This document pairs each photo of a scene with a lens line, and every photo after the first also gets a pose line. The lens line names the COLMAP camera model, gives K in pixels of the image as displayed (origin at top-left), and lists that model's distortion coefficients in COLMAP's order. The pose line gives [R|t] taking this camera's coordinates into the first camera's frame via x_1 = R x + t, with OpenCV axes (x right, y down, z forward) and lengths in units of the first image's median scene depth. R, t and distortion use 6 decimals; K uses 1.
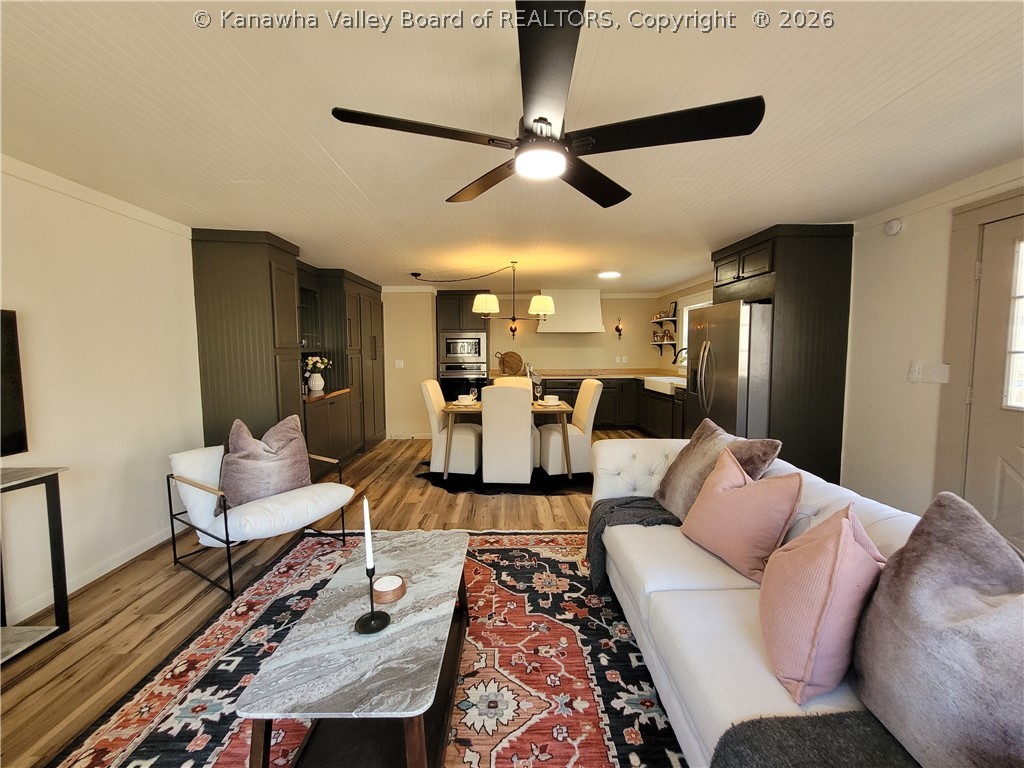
lens RADIAL K [[405.9, 0, 512.6], [0, 405.9, 380.6], [0, 0, 1]] dist [0.000520, -0.000064]
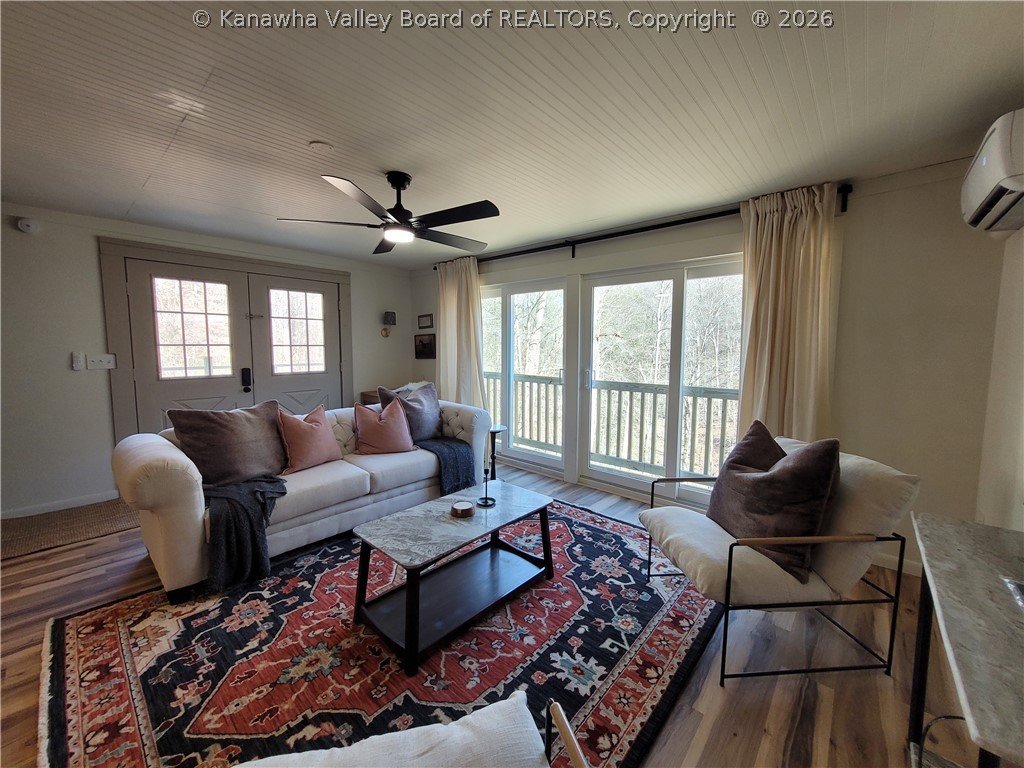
lens RADIAL K [[405.9, 0, 509.3], [0, 405.9, 383.2], [0, 0, 1]] dist [0.000520, -0.000064]
pose [[-0.737210, -0.061404, 0.672867, -0.888740], [0.048974, 0.988386, 0.143855, -0.082758], [-0.673886, 0.139005, -0.725641, 1.216167]]
